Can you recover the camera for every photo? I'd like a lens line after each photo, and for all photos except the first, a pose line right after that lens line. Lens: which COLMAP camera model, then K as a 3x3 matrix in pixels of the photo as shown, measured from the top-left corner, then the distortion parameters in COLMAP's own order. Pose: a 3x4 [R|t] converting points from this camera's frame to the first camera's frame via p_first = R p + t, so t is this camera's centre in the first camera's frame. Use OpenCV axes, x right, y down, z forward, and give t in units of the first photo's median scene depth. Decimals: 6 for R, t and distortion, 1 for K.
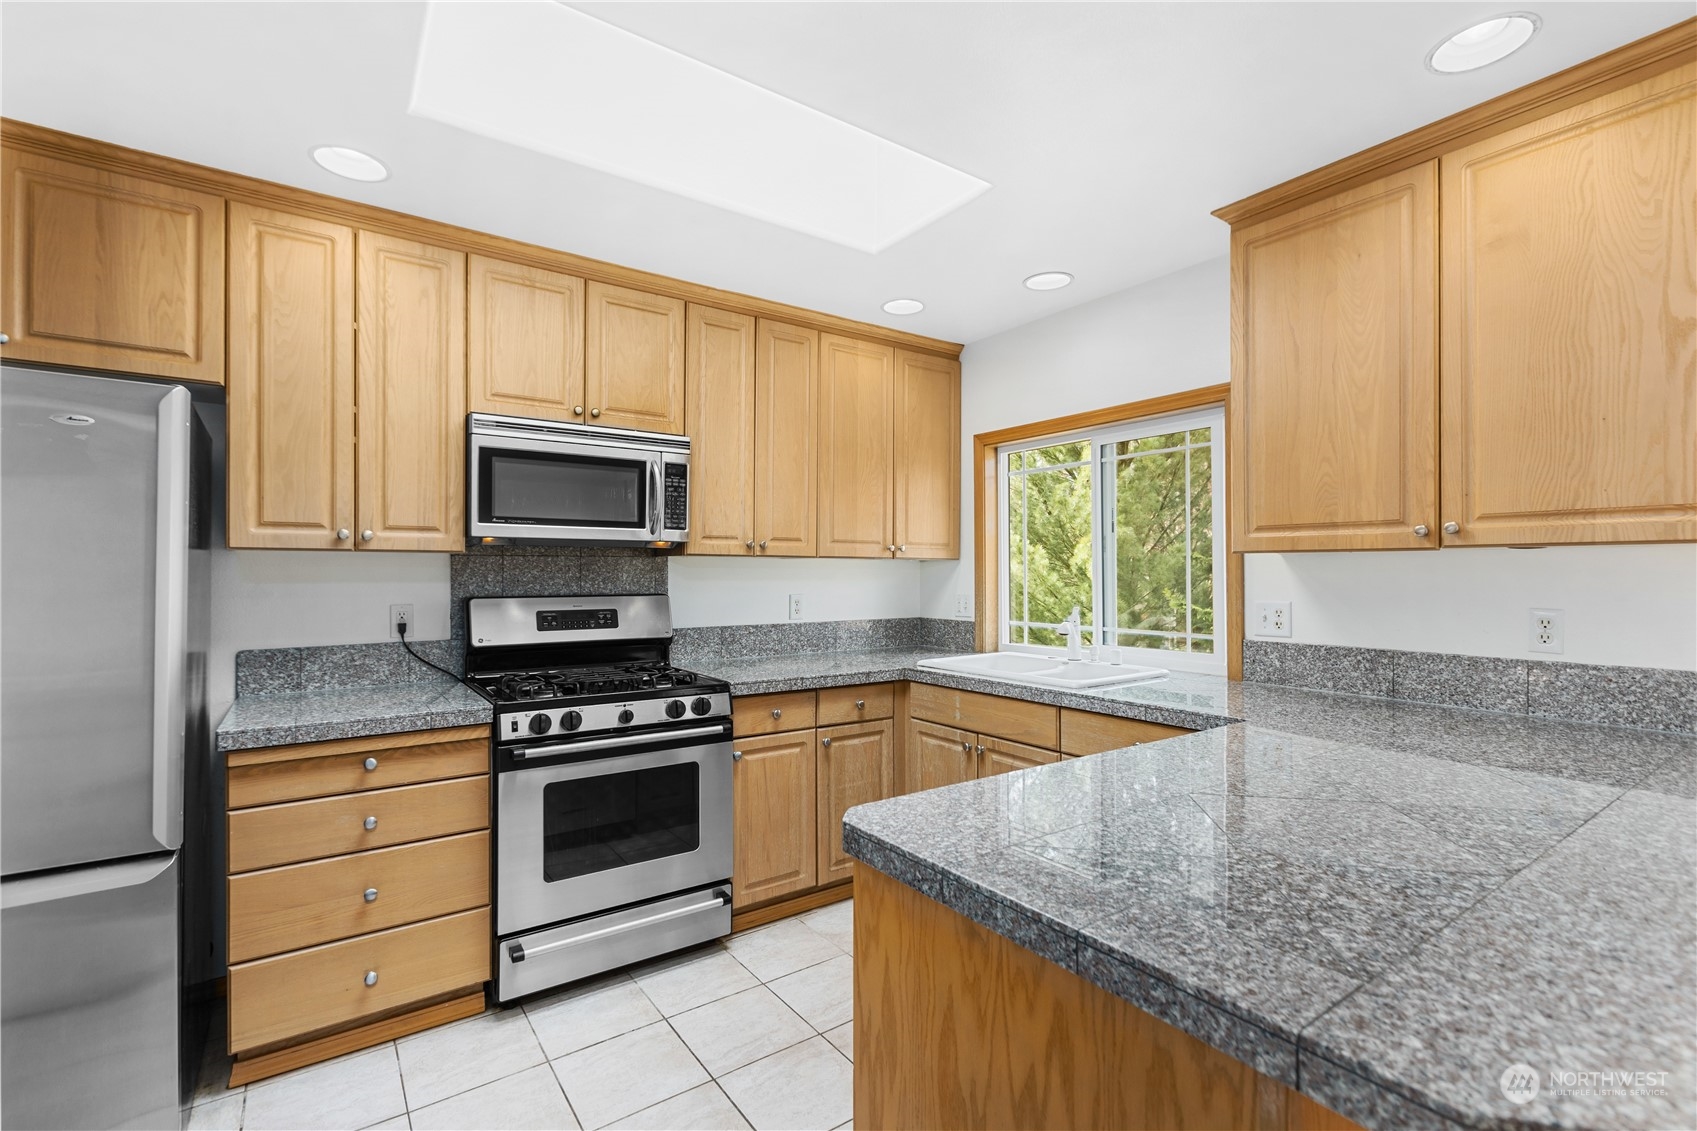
lens RADIAL K [[762.9, 0, 851.7], [0, 762.9, 566.4], [0, 0, 1]] dist [0.001567, 0.000769]
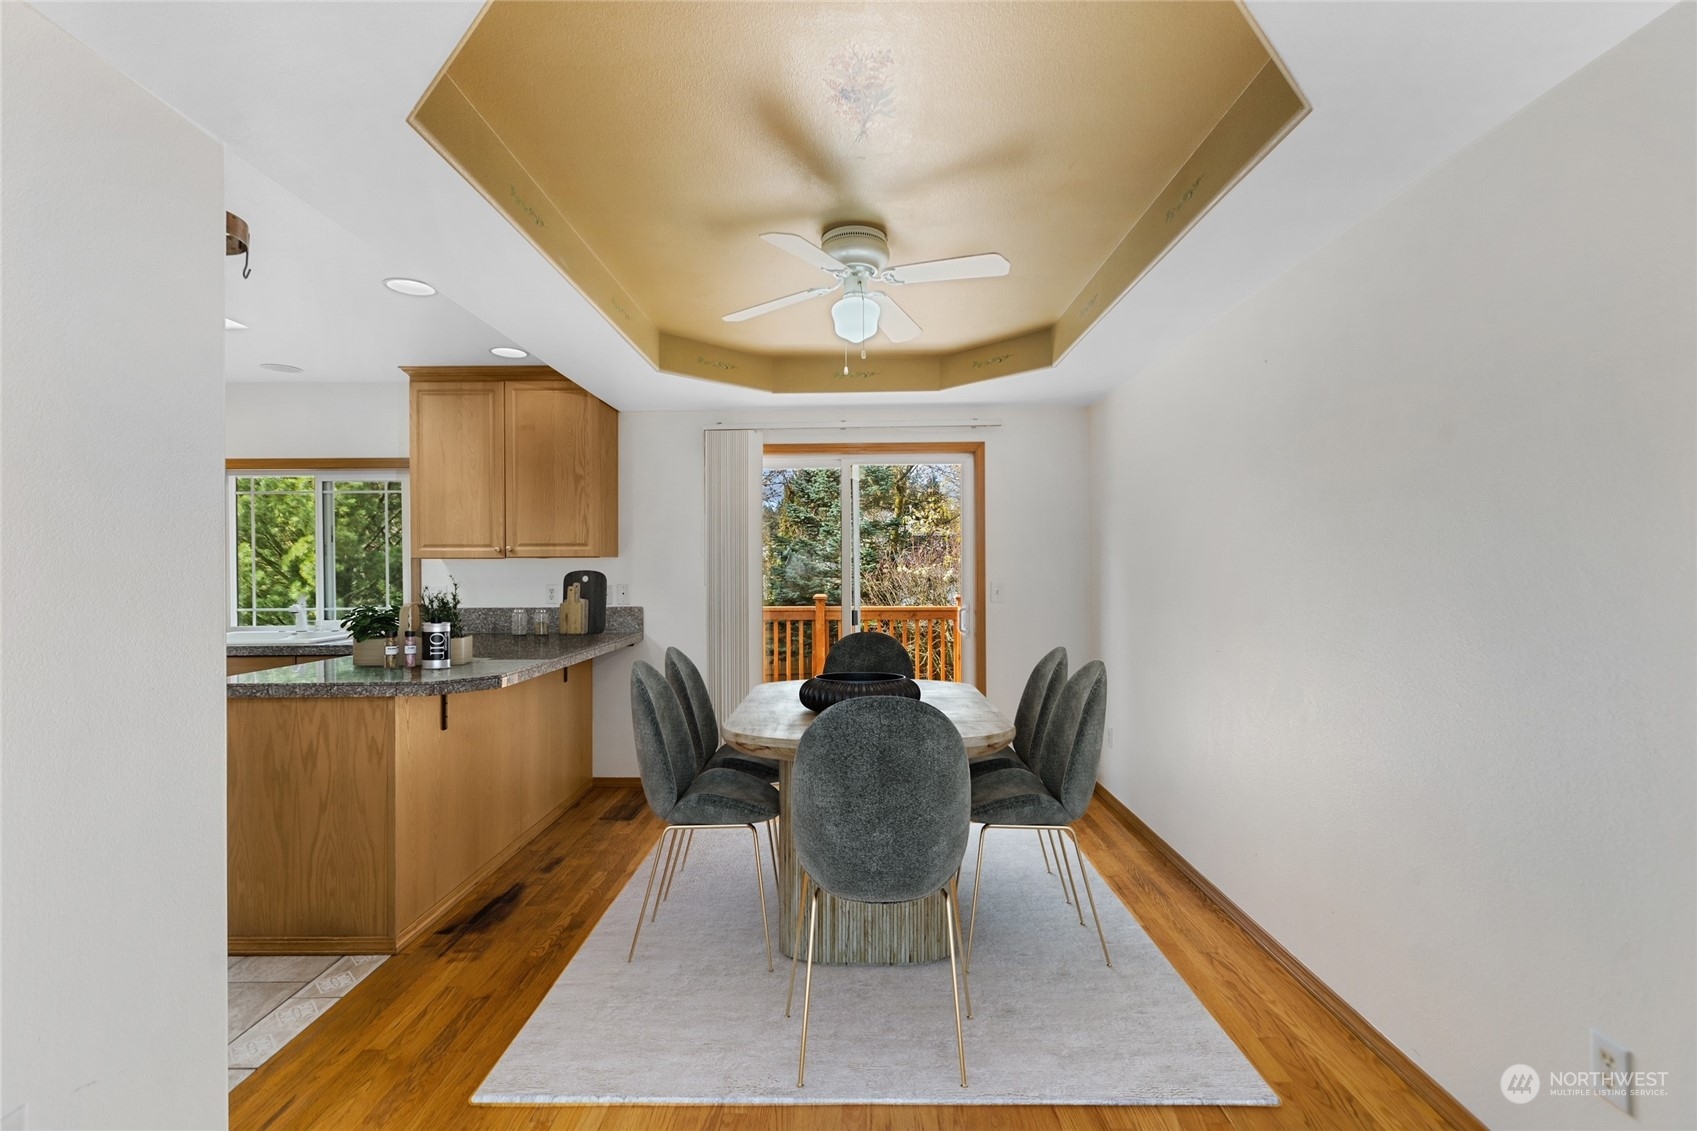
lens RADIAL K [[746.5, 0, 848.2], [0, 746.5, 560.3], [0, 0, 1]] dist [-0.000700, -0.000002]
pose [[0.584837, 0.001703, 0.811149, -0.310341], [0.001710, 0.999993, -0.003332, -0.006172], [-0.811149, 0.003336, 0.584830, -0.824501]]
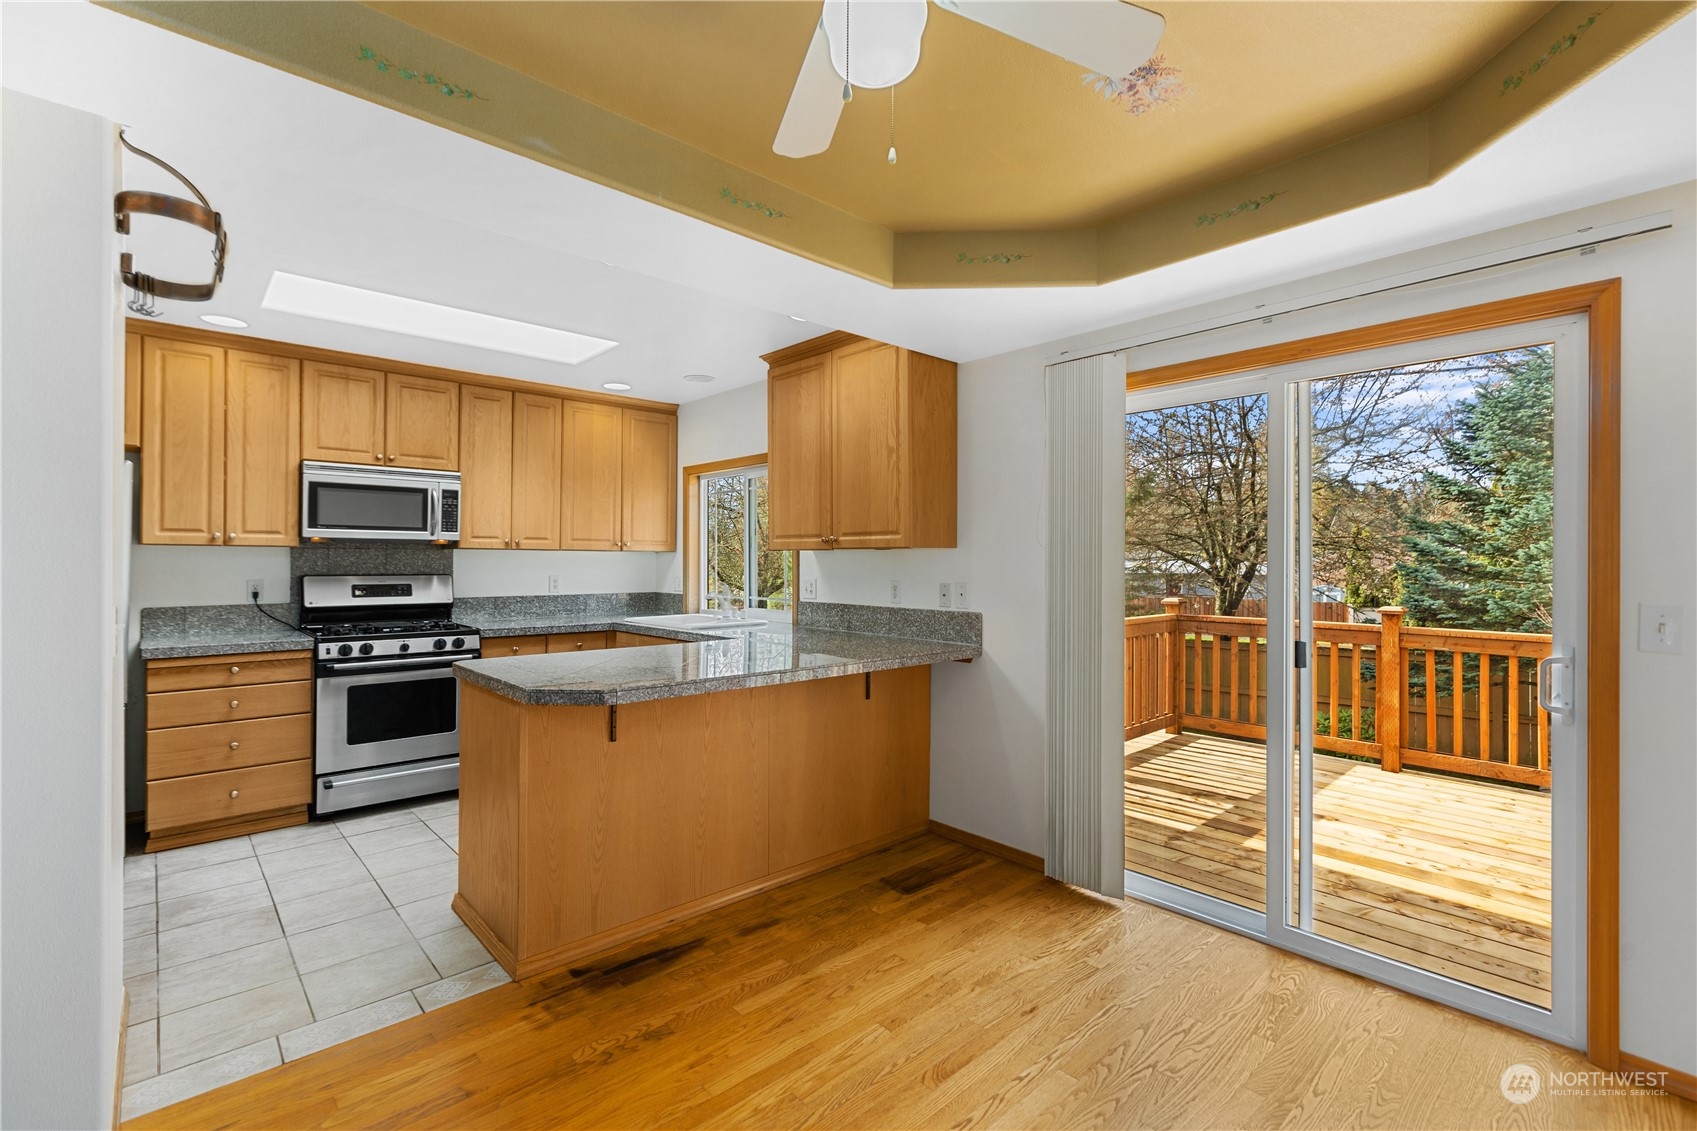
lens RADIAL K [[750.1, 0, 845.7], [0, 750.1, 553.6], [0, 0, 1]] dist [0.001618, -0.000423]
pose [[0.991600, 0.005079, 0.129245, 0.428438], [-0.004811, 0.999986, -0.002384, -0.006087], [-0.129255, 0.001742, 0.991610, -0.711128]]
